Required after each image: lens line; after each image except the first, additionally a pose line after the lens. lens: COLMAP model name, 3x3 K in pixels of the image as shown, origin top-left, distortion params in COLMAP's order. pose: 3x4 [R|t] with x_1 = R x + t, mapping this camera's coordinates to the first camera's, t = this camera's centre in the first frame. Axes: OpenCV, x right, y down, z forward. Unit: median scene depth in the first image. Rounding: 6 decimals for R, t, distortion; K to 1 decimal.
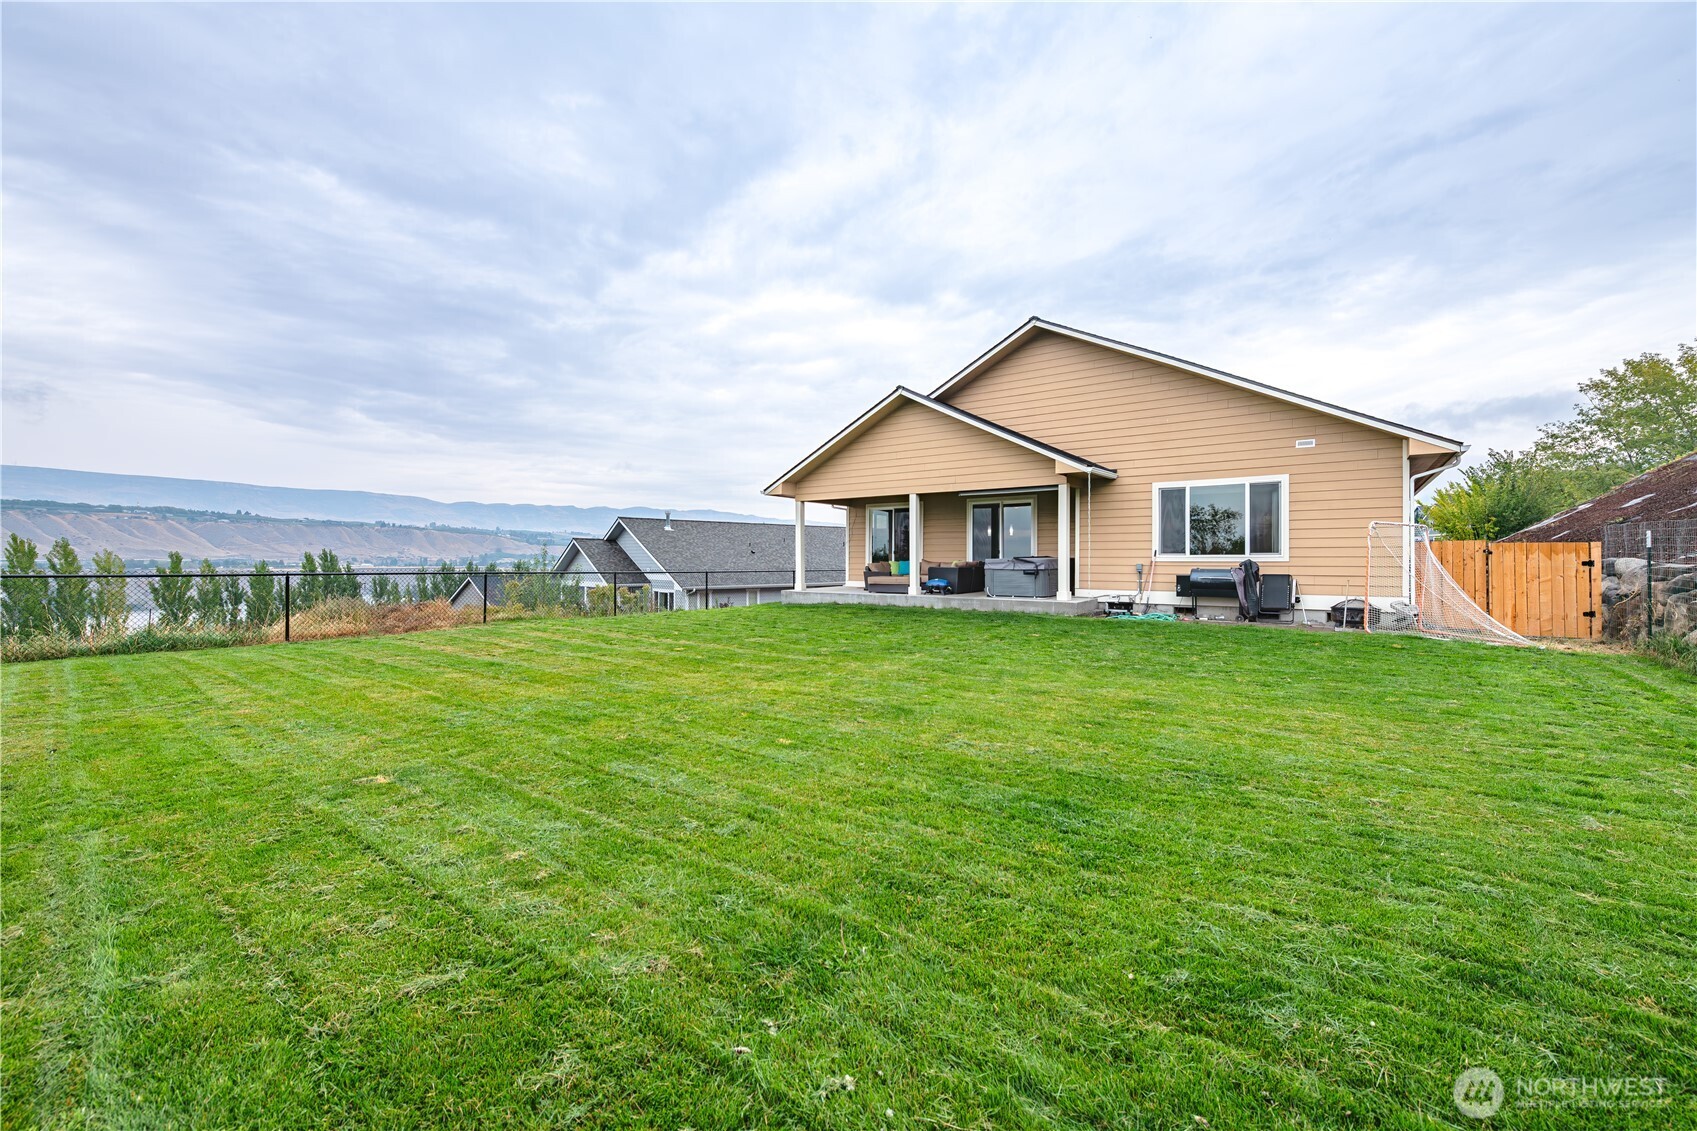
lens RADIAL K [[675.2, 0, 821.0], [0, 675.2, 567.6], [0, 0, 1]] dist [0.002098, -0.000263]
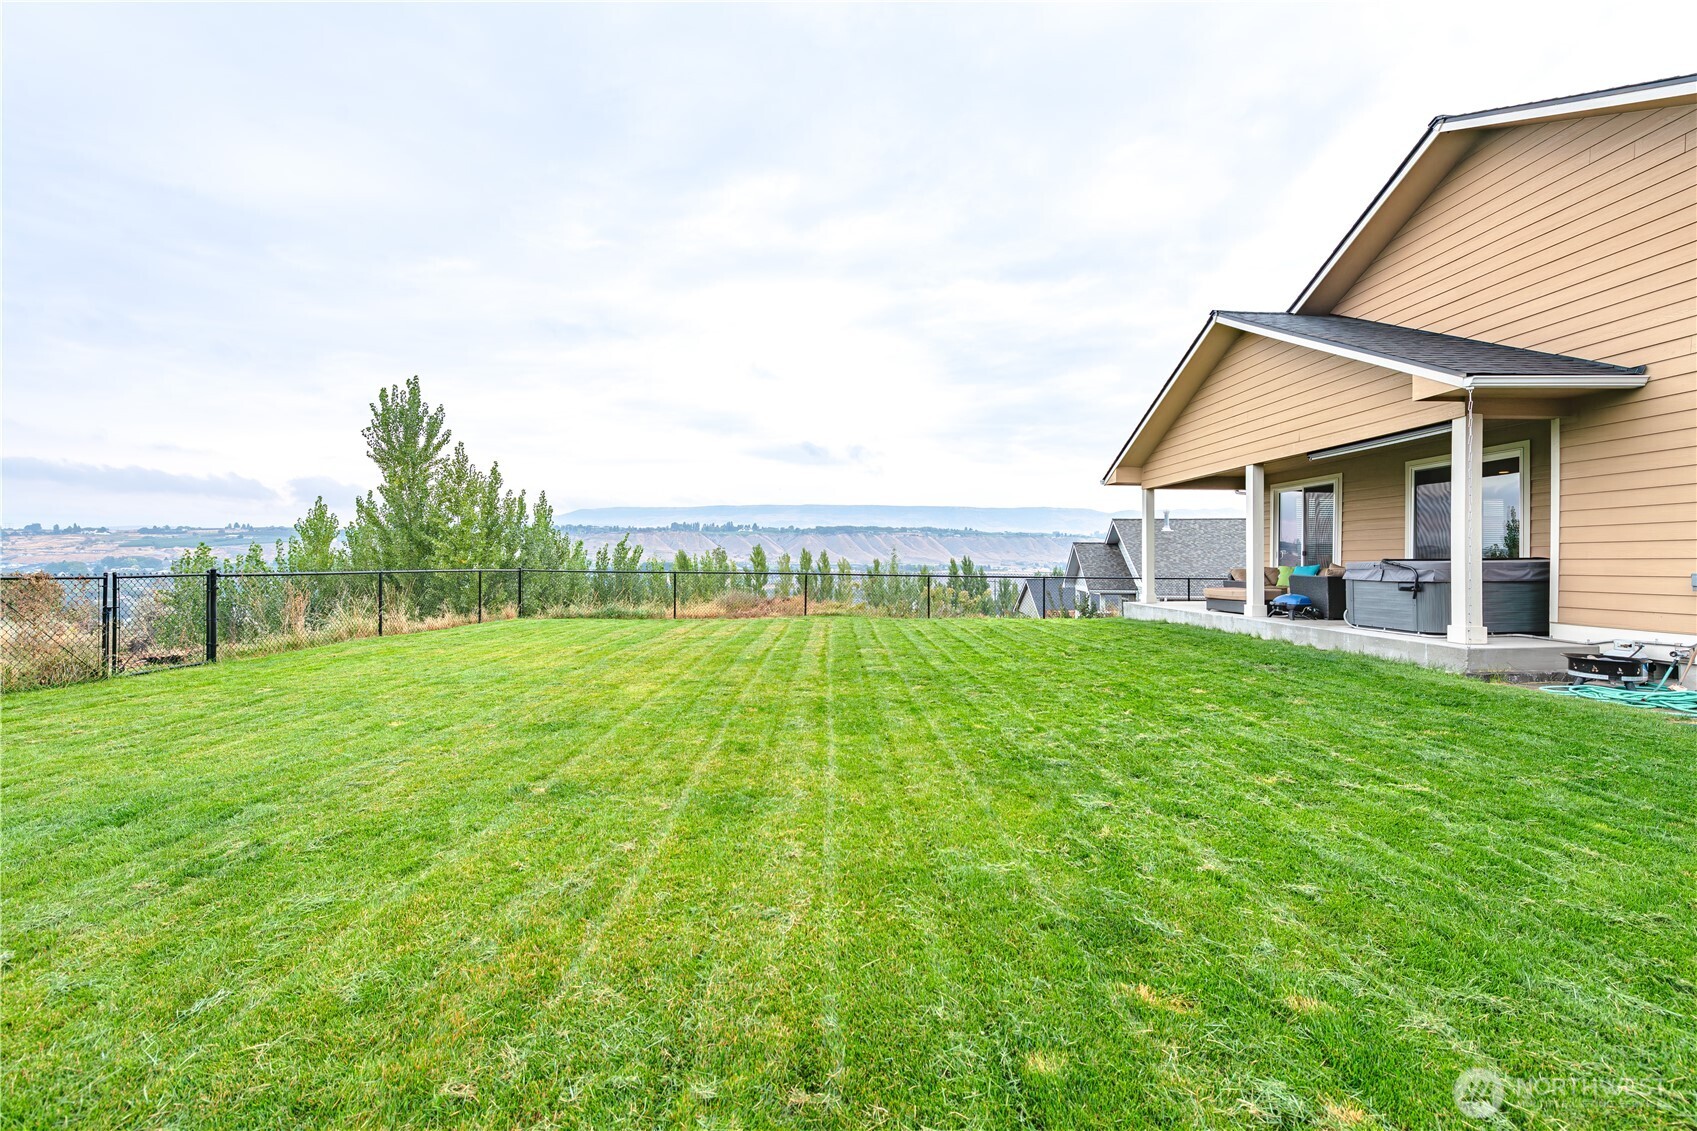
lens RADIAL K [[675.2, 0, 854.5], [0, 675.2, 563.6], [0, 0, 1]] dist [0.002098, -0.000263]
pose [[0.648407, 0.002840, -0.761288, 0.390417], [-0.014061, 0.999867, -0.008245, -0.000778], [0.761164, 0.016051, 0.648361, 0.269622]]
